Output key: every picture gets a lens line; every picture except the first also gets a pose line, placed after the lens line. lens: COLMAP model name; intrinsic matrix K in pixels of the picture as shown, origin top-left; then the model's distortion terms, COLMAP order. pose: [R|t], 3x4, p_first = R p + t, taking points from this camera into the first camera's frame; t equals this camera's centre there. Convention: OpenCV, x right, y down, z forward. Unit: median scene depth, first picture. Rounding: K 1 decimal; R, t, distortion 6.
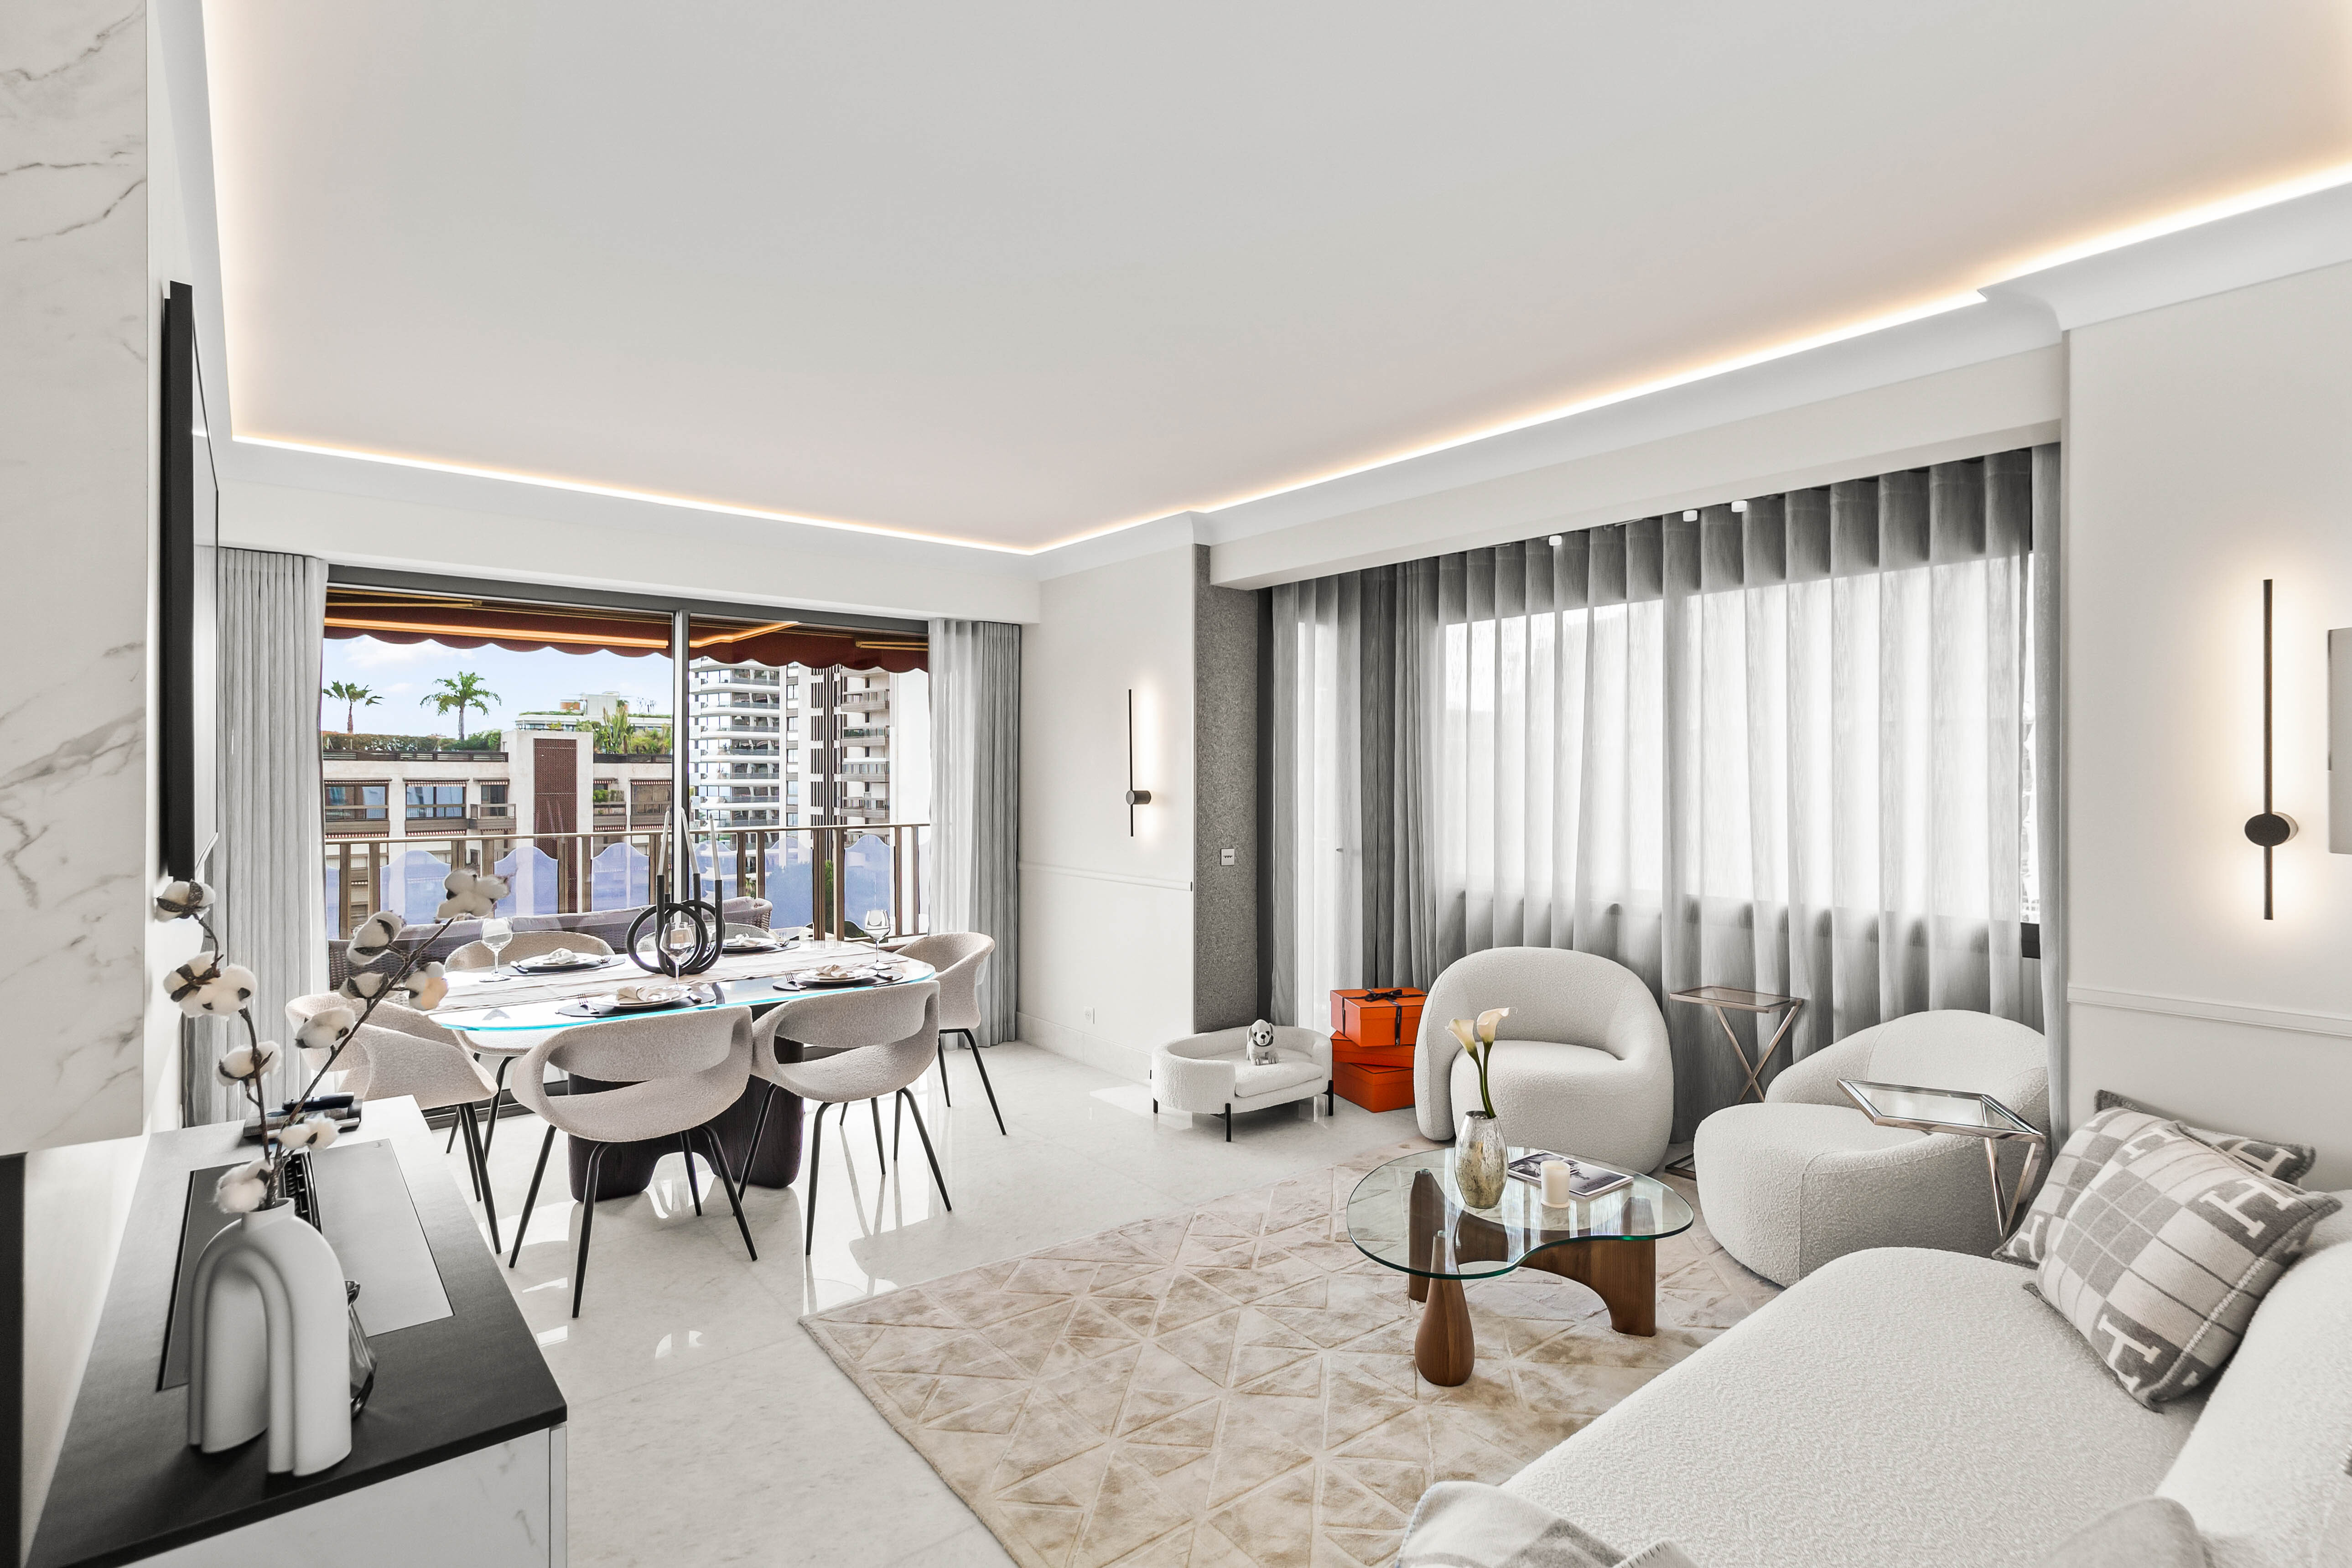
lens RADIAL K [[1114.9, 0, 1204.2], [0, 1114.9, 779.0], [0, 0, 1]] dist [-0.000476, 0.000051]
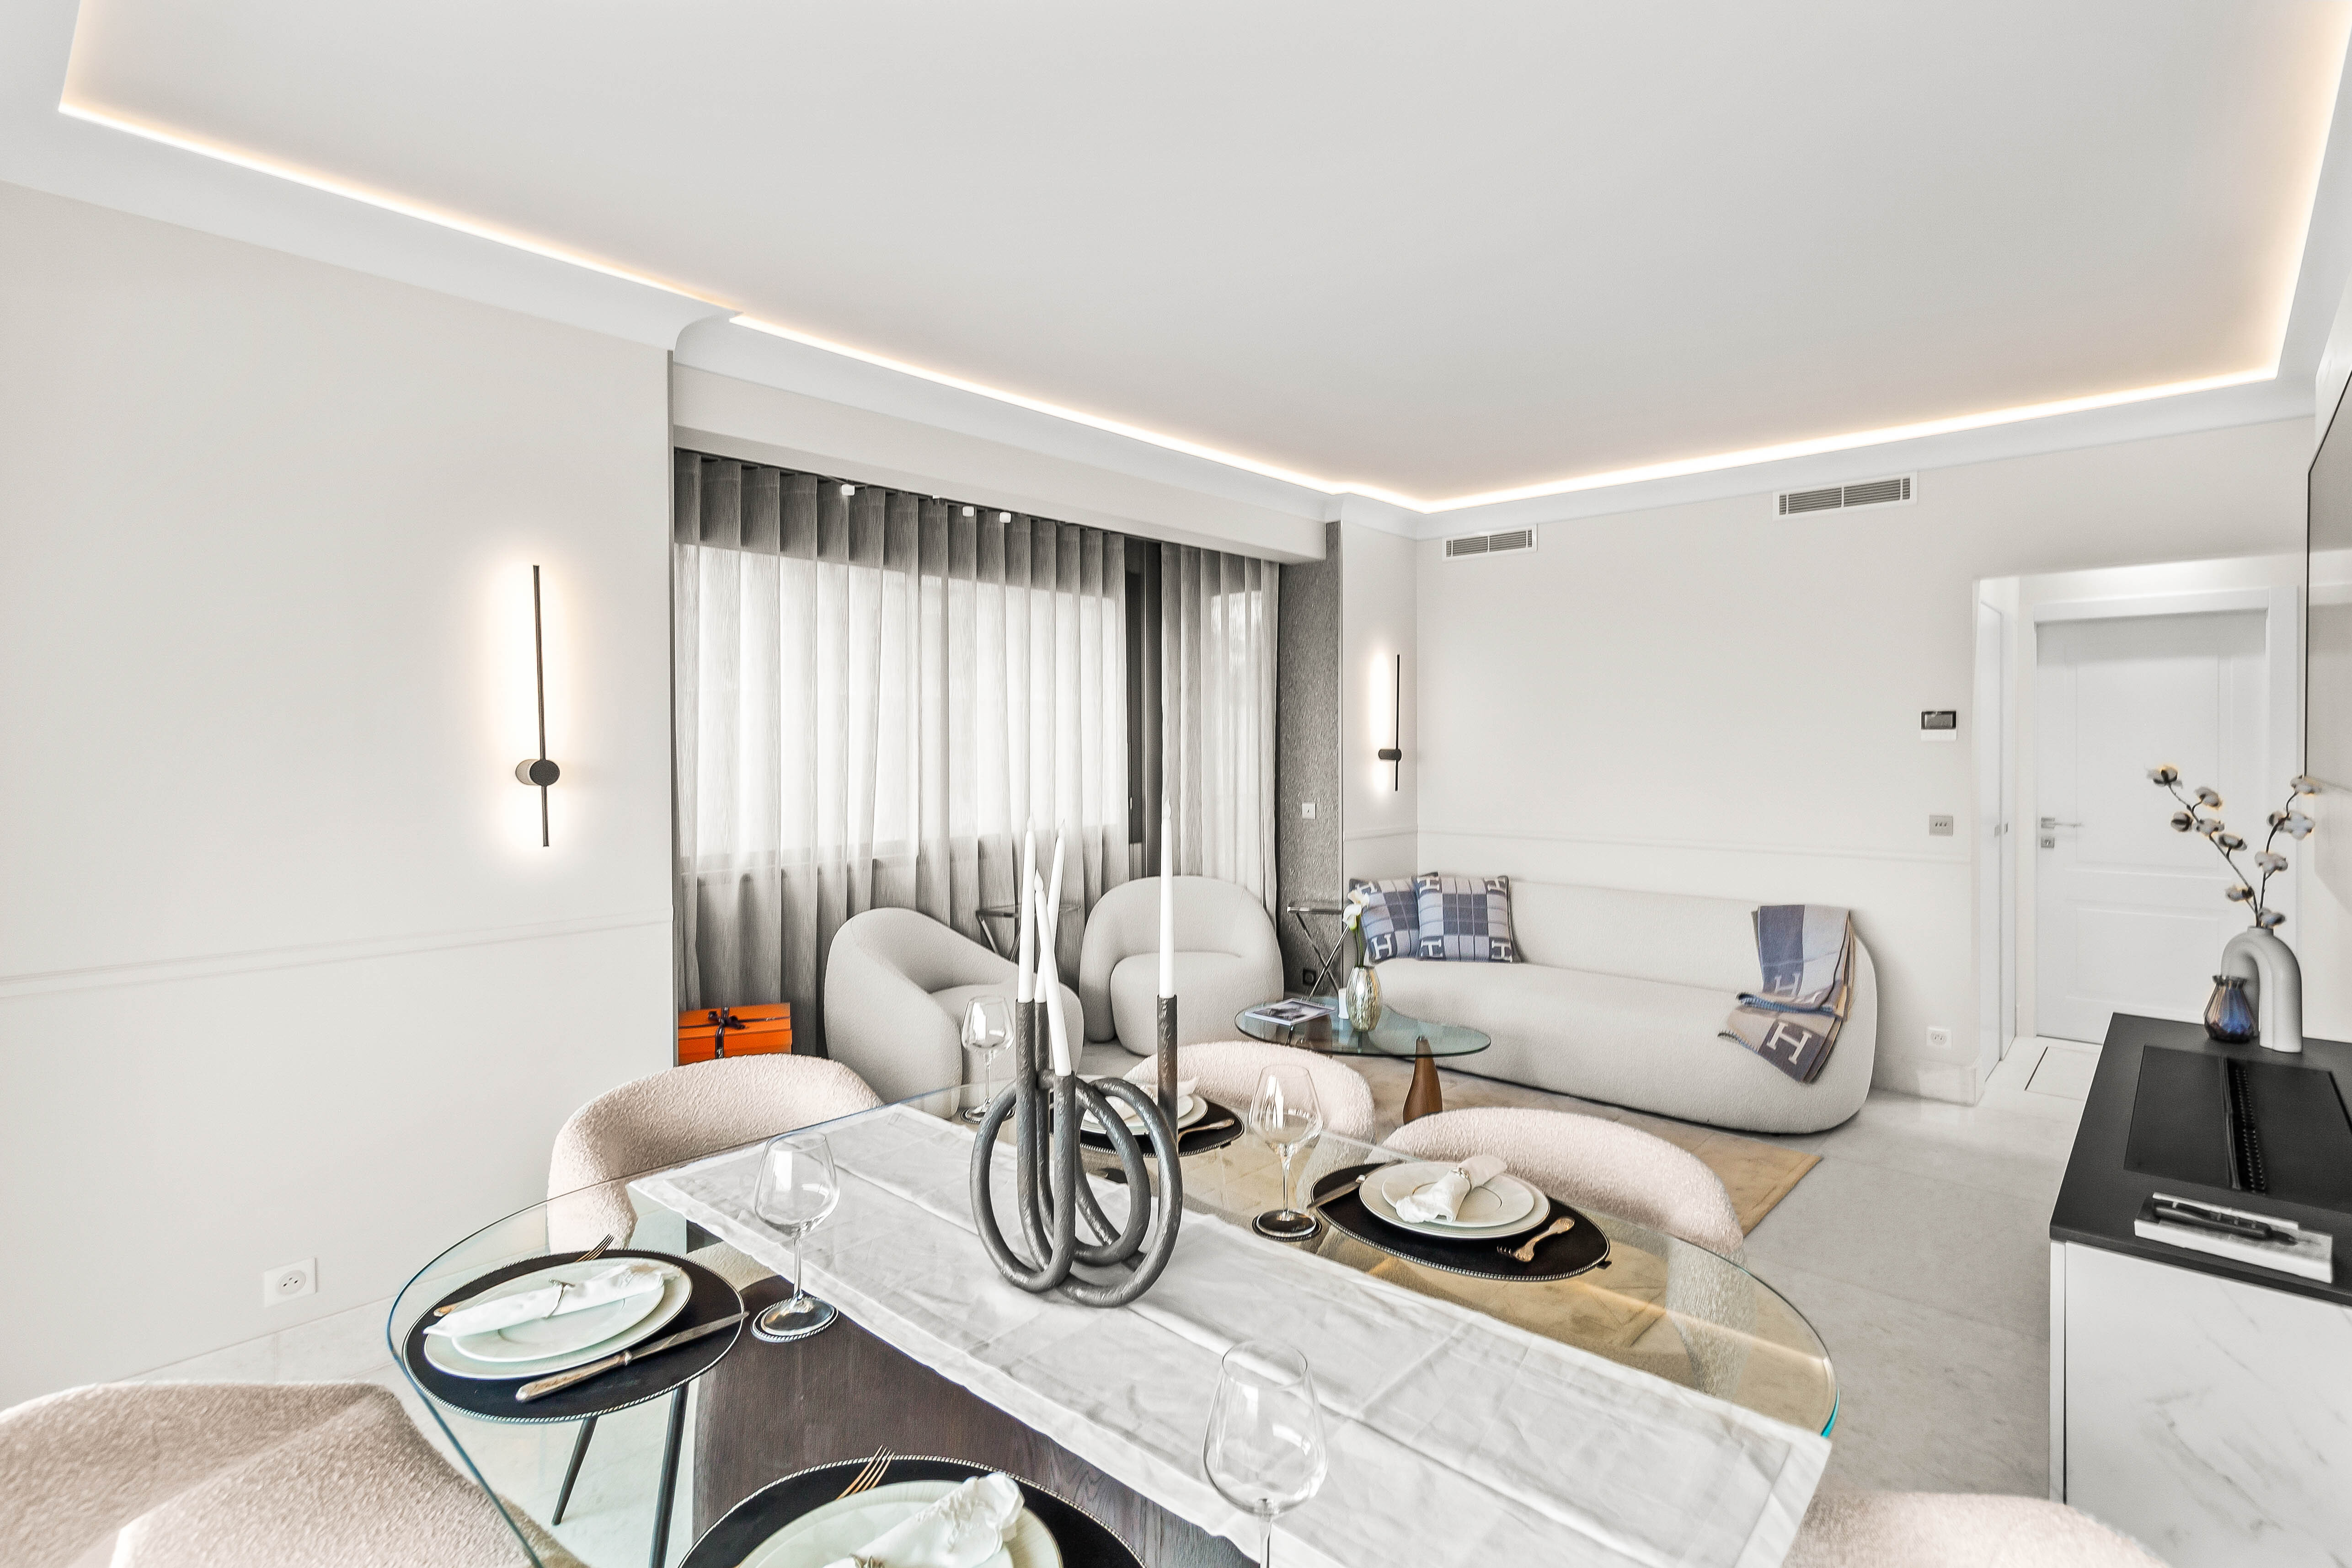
lens RADIAL K [[1132.9, 0, 1167.0], [0, 1132.9, 741.6], [0, 0, 1]] dist [-0.000455, 0.000065]
pose [[-0.132627, -0.010952, 0.991105, -1.092001], [0.000184, 0.999939, 0.011074, -0.008109], [-0.991166, 0.001651, -0.132617, 1.348284]]
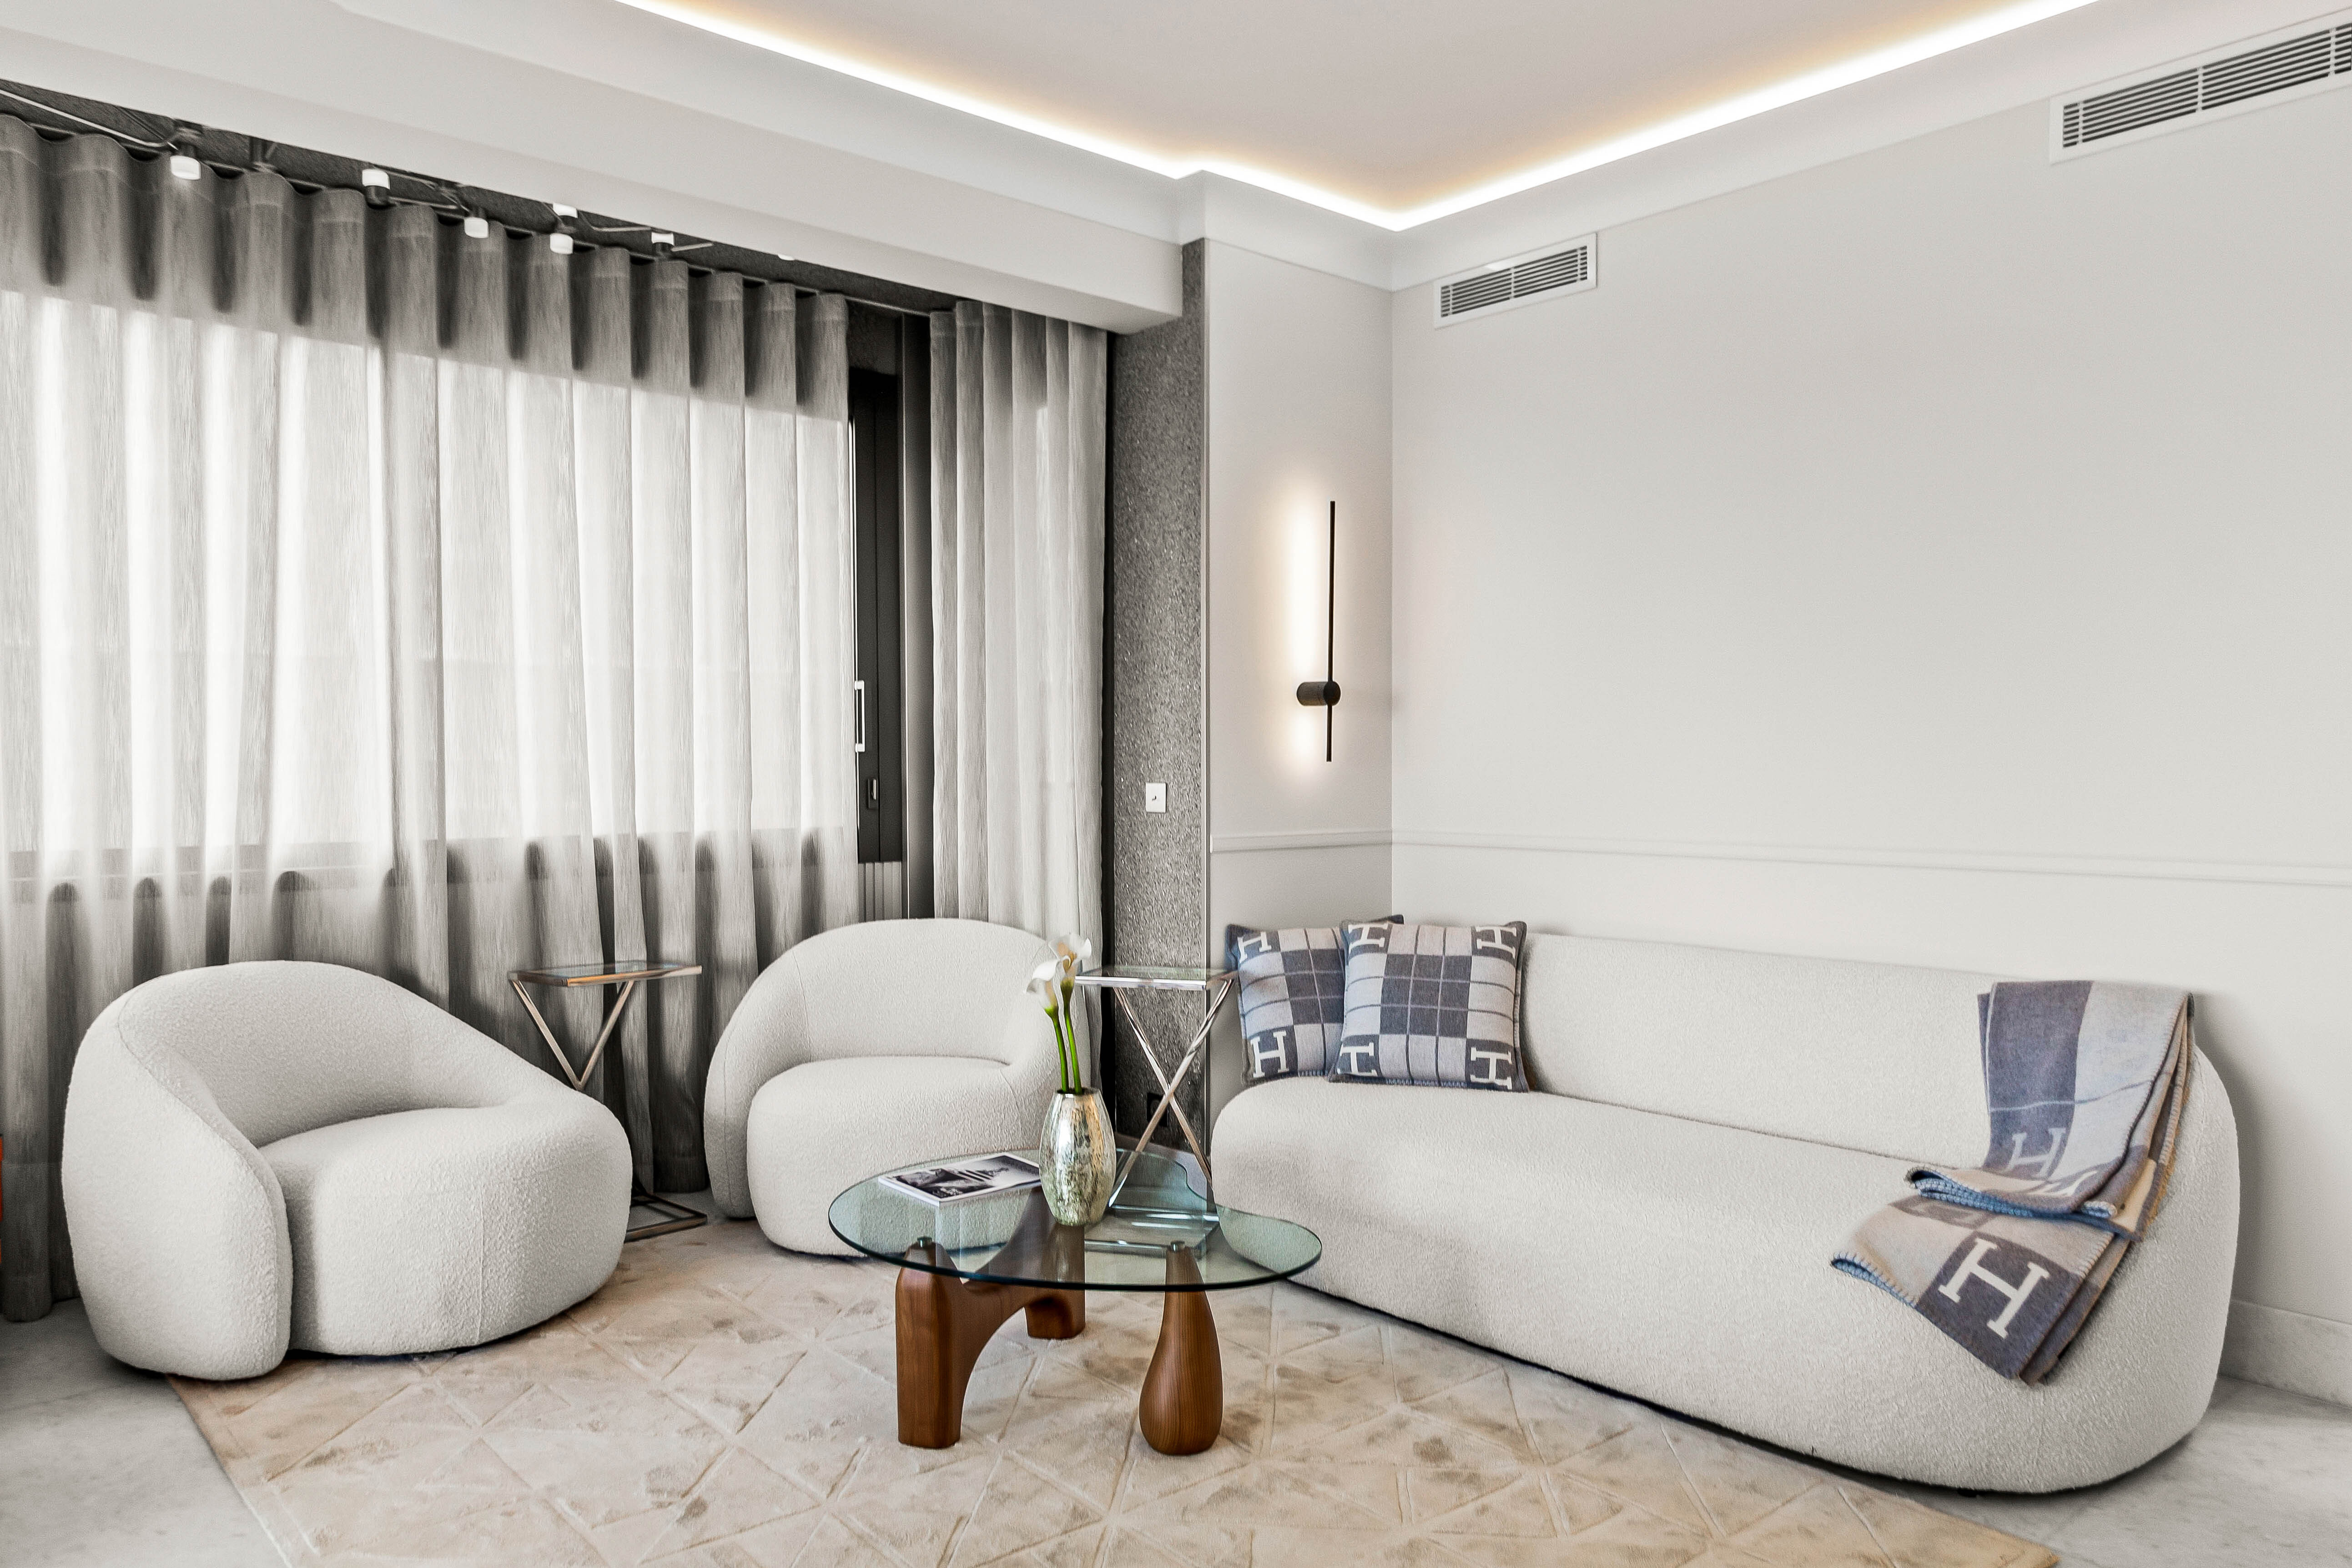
lens RADIAL K [[1597.1, 0, 1181.4], [0, 1597.1, 812.7], [0, 0, 1]] dist [0.005403, -0.001364]
pose [[-0.018626, -0.038612, 0.999081, -0.682159], [0.000877, 0.999253, 0.038635, 0.083310], [-0.999826, 0.001596, -0.018578, 0.884967]]
